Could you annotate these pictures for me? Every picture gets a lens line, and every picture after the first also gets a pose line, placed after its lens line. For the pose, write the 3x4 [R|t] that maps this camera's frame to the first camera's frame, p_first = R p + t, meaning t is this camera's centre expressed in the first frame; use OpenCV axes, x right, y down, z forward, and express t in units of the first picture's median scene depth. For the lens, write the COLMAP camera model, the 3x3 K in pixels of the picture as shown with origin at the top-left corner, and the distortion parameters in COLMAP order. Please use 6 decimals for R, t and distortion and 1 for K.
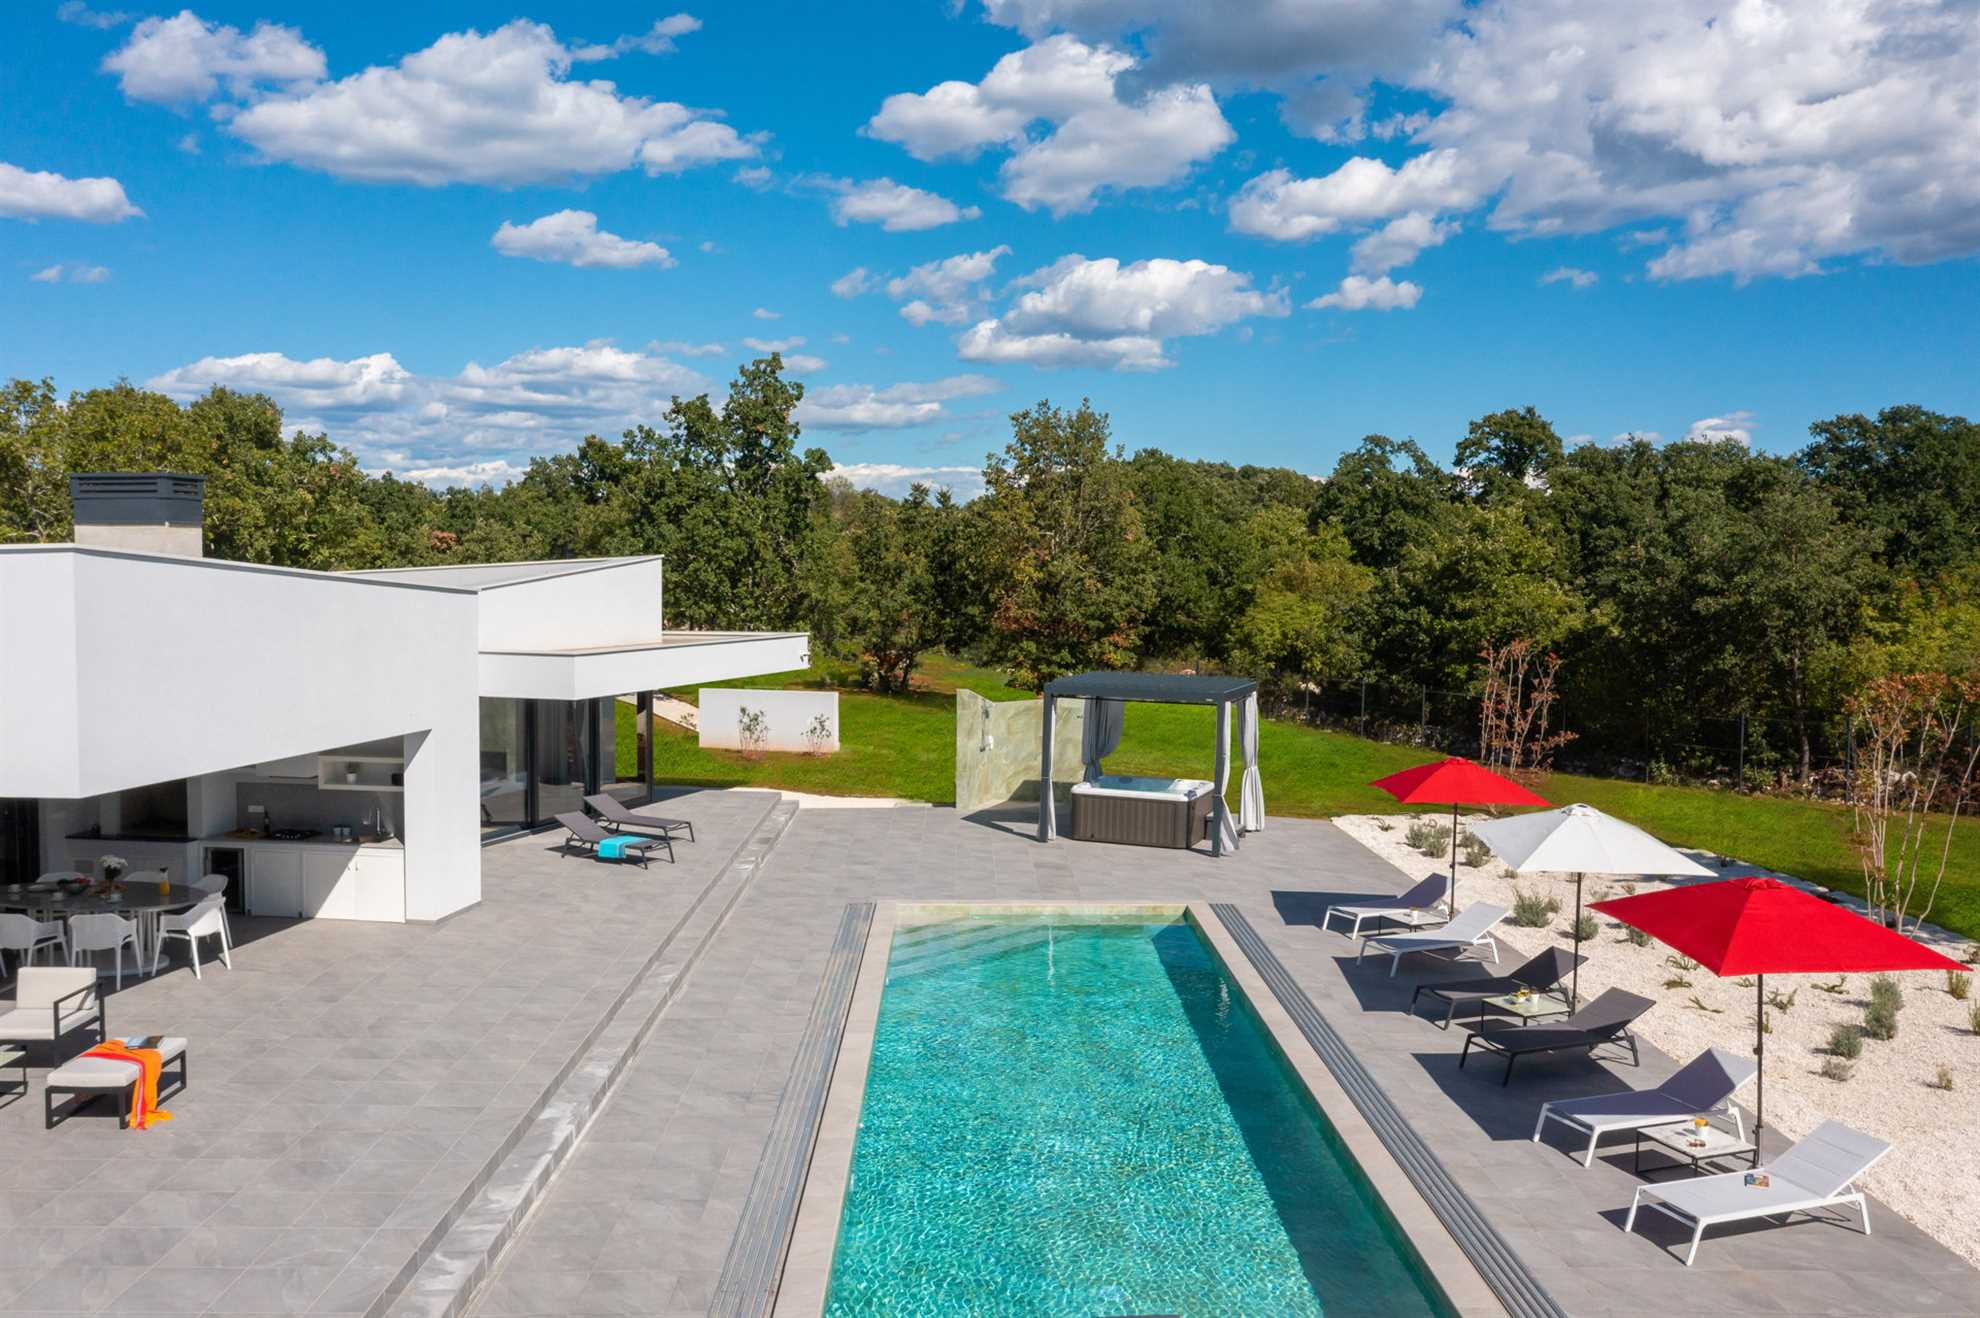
lens RADIAL K [[1559.4, 0, 969.4], [0, 1559.4, 667.4], [0, 0, 1]] dist [0.014494, 0.006511]
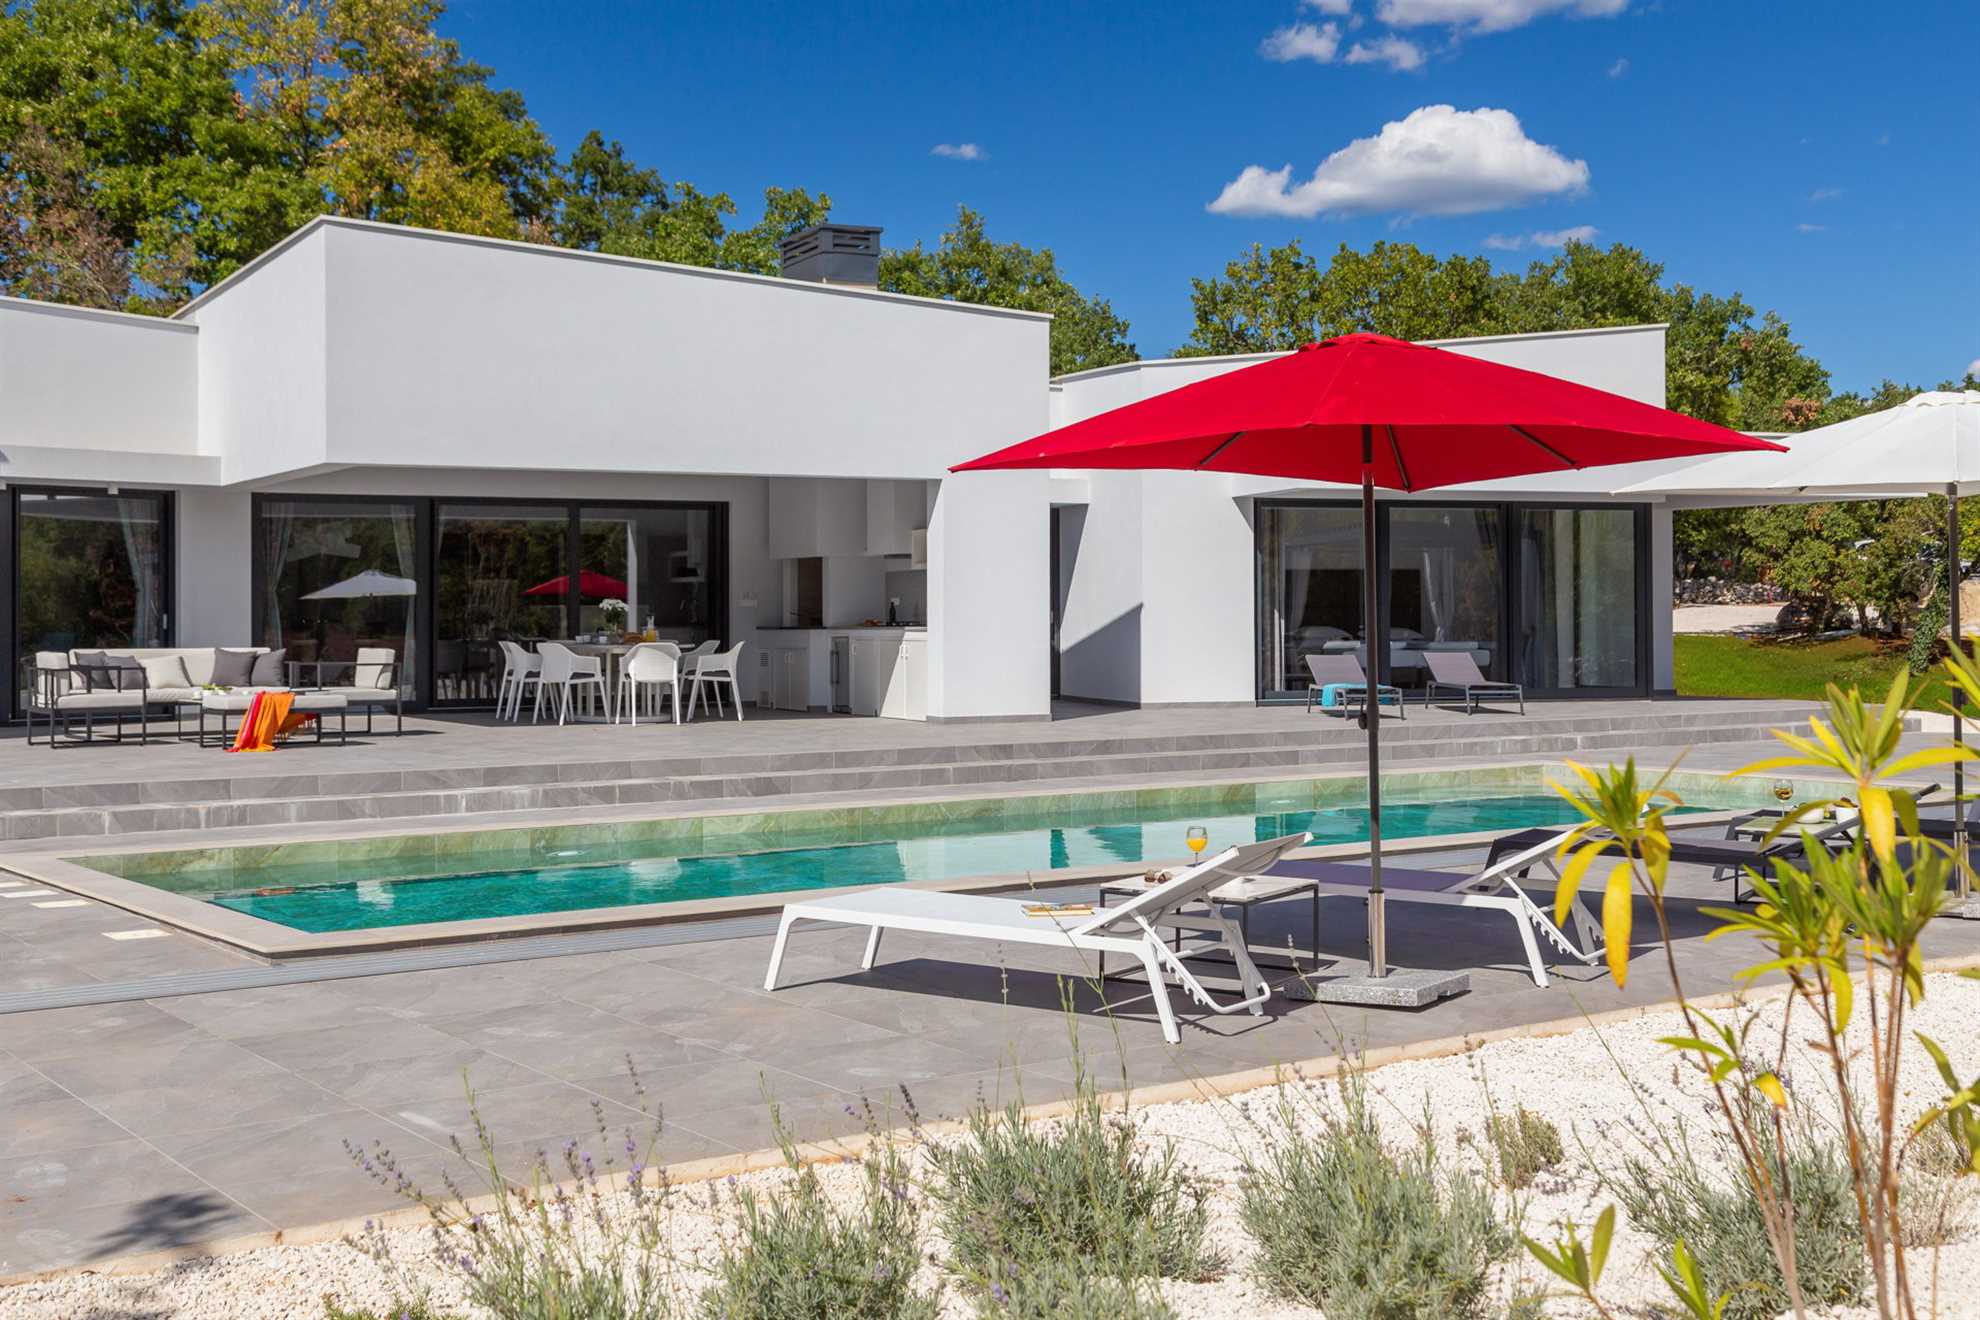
lens RADIAL K [[2262.6, 0, 1013.0], [0, 2262.6, 600.5], [0, 0, 1]] dist [0.015137, 0.000000]
pose [[0.591322, -0.013853, -0.806316, 0.383578], [-0.044665, 0.997755, -0.049898, 0.097816], [0.805198, 0.065520, 0.589376, 0.208894]]
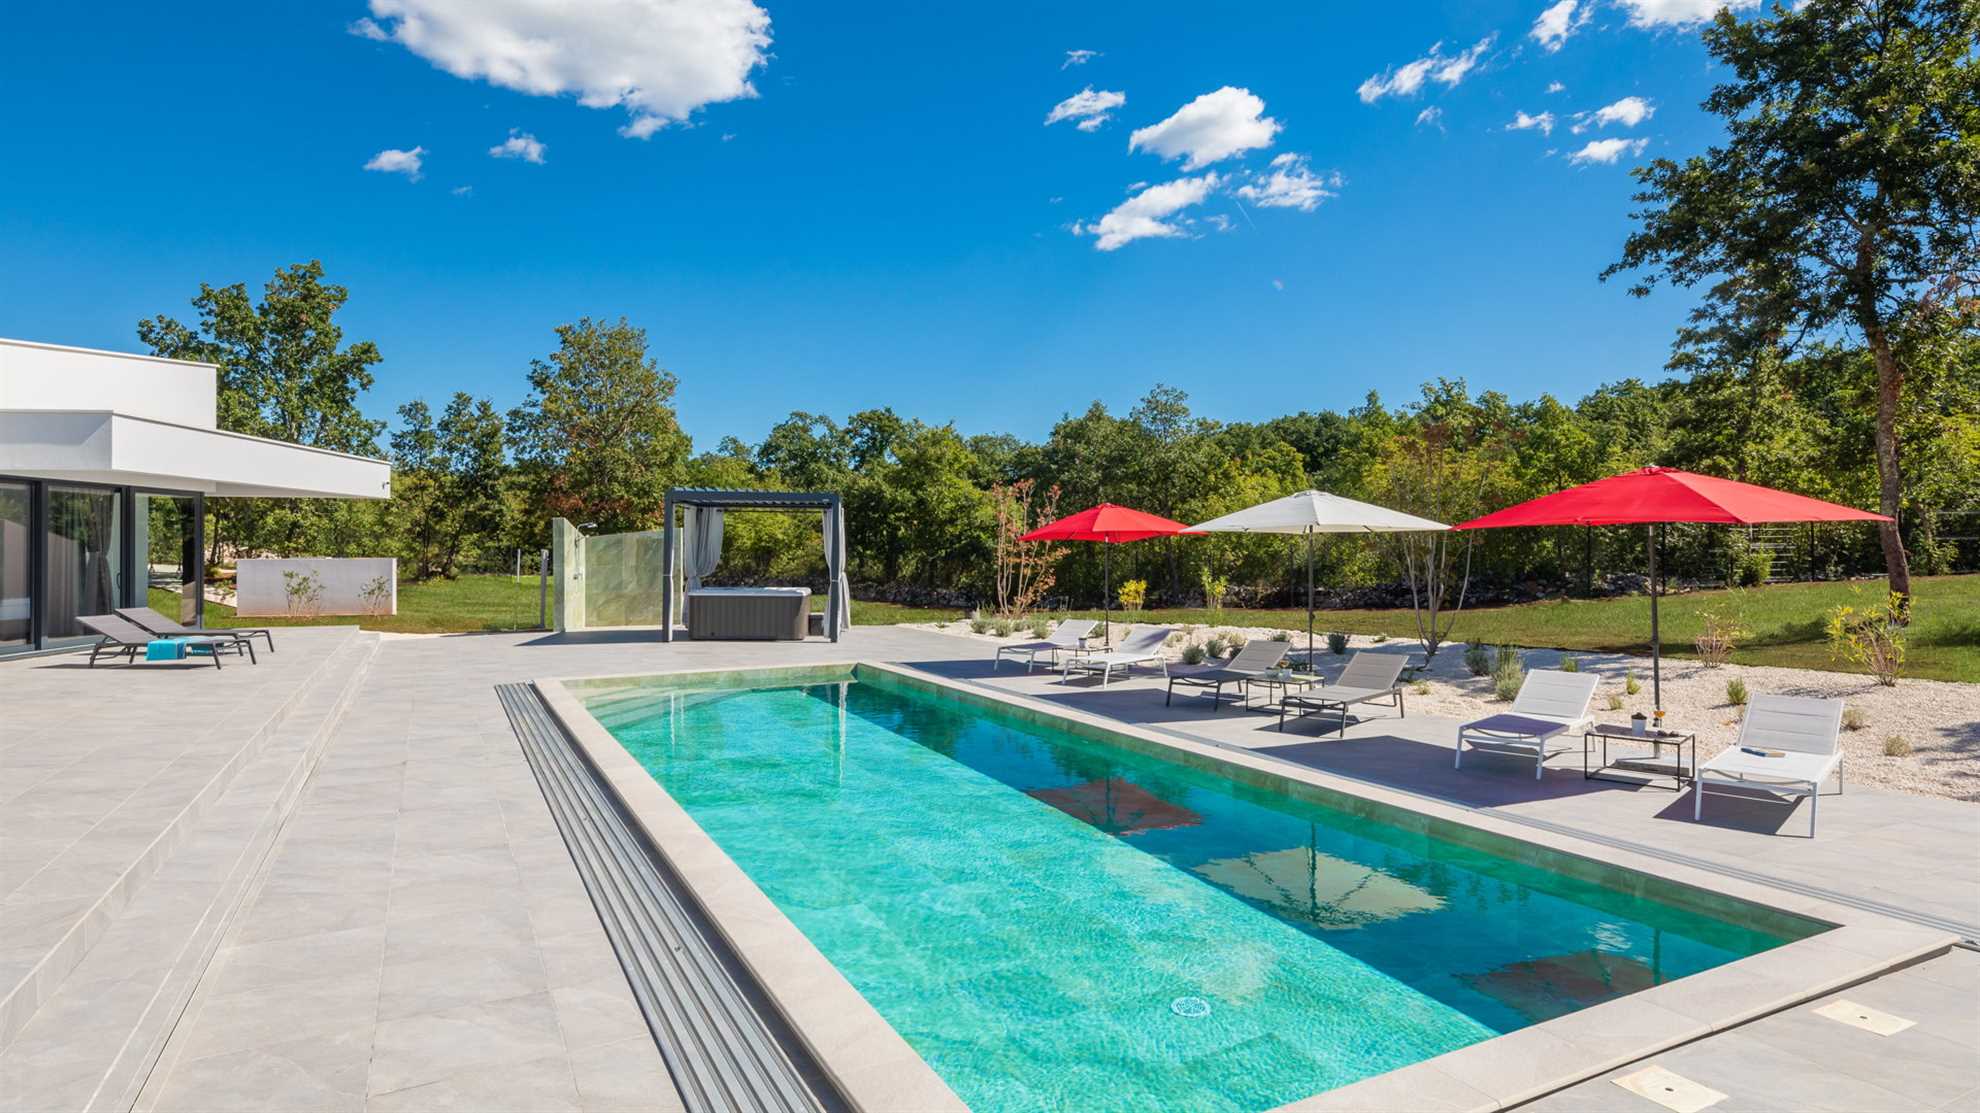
lens RADIAL K [[1071.7, 0, 975.2], [0, 1071.7, 546.1], [0, 0, 1]] dist [-0.001729, 0.001566]
pose [[0.895076, -0.008568, 0.445832, -0.072715], [0.037035, 0.997789, -0.055178, 0.080894], [-0.444373, 0.065900, 0.893414, 0.227443]]
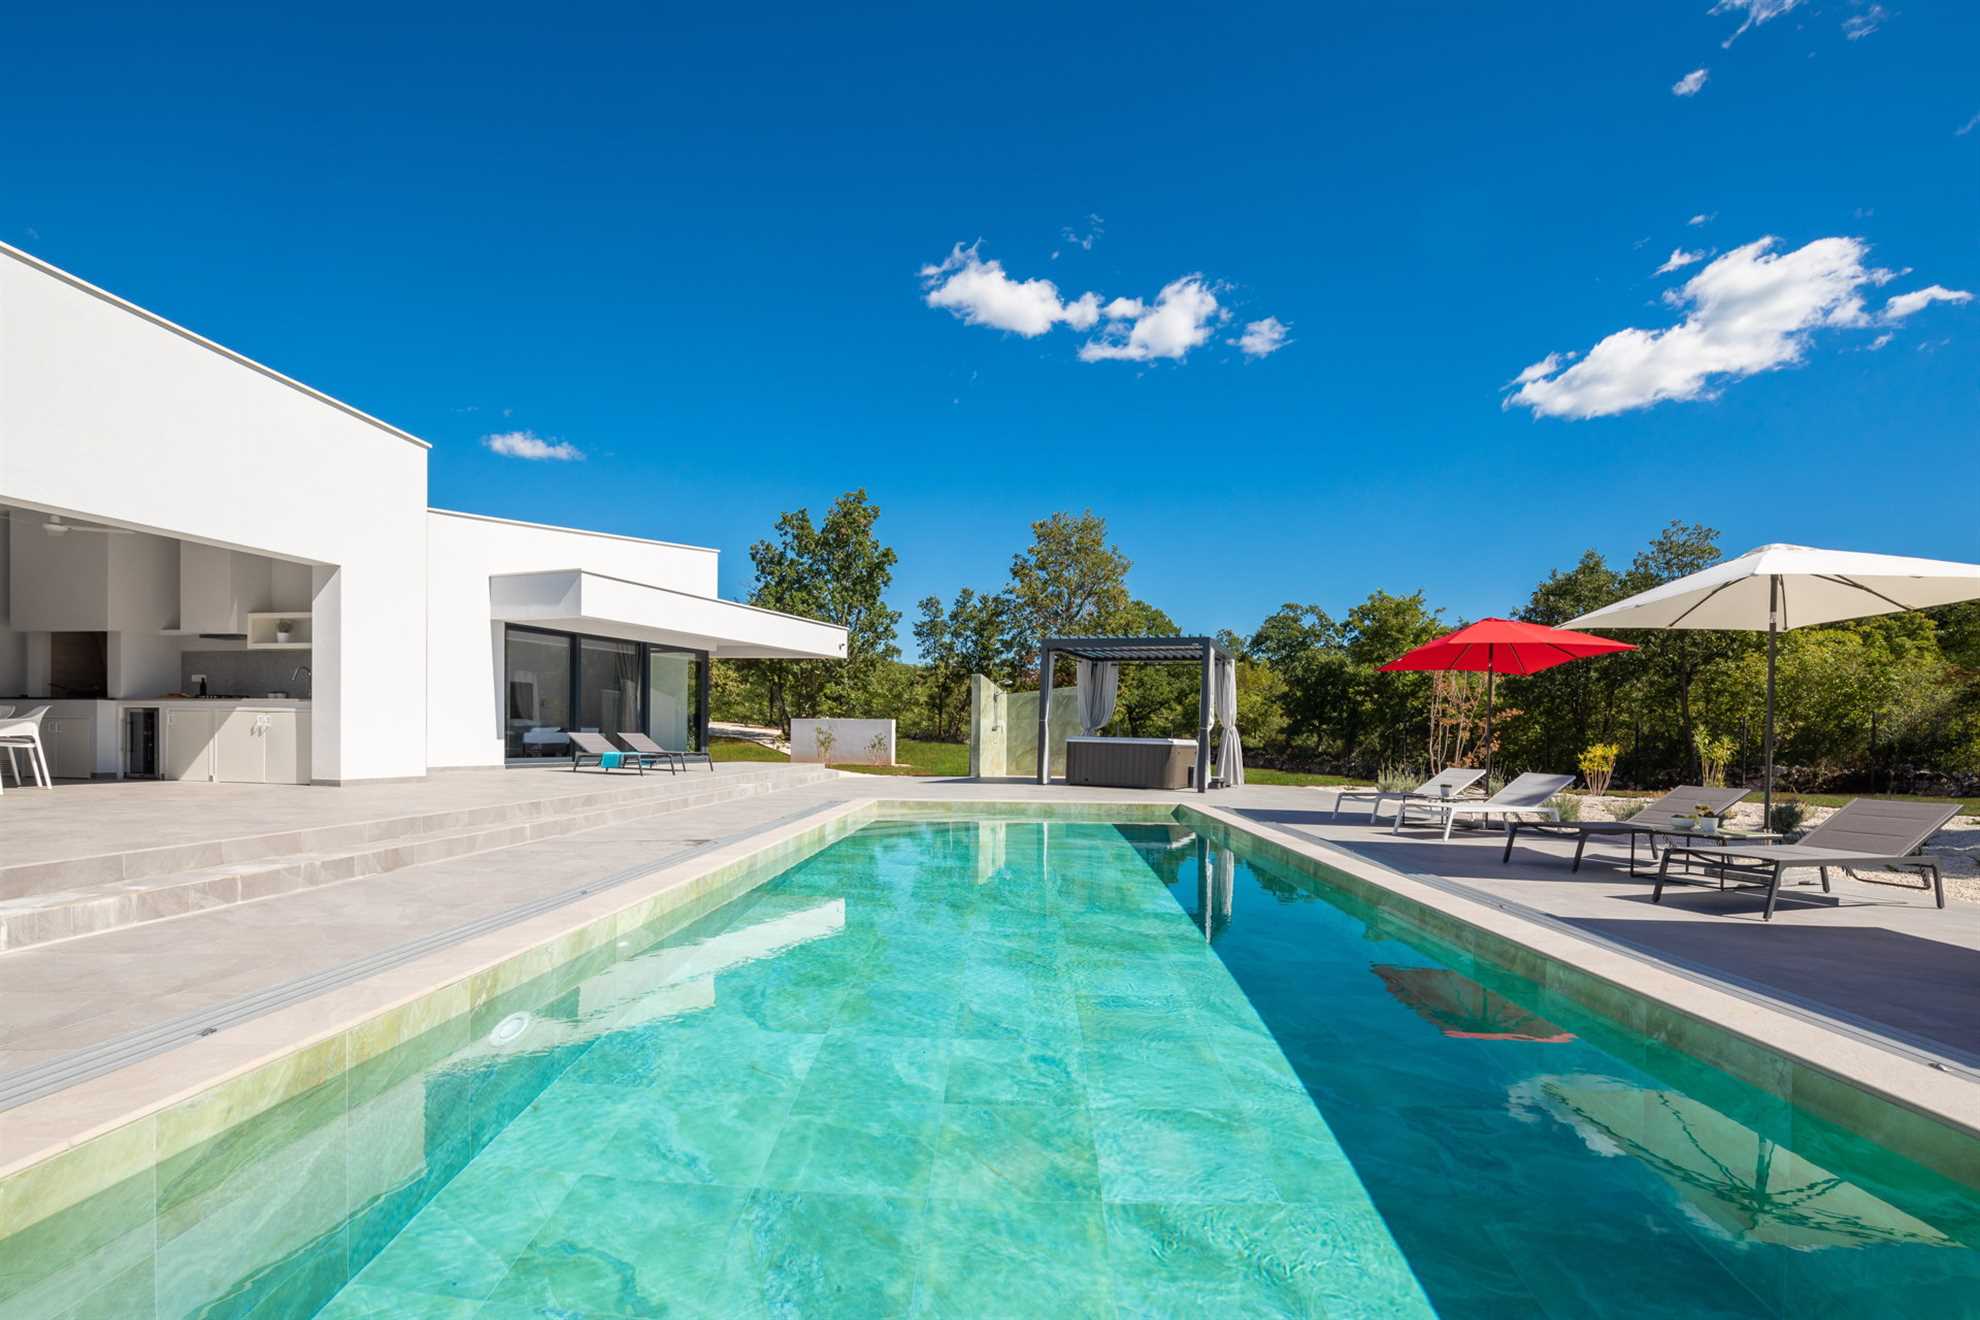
lens RADIAL K [[944.6, 0, 982.7], [0, 944.6, 745.0], [0, 0, 1]] dist [0.004169, -0.002042]
pose [[0.998958, 0.009968, -0.044541, 0.032242], [-0.012469, 0.998341, -0.056216, 0.103772], [0.043907, 0.056713, 0.997425, 0.292261]]
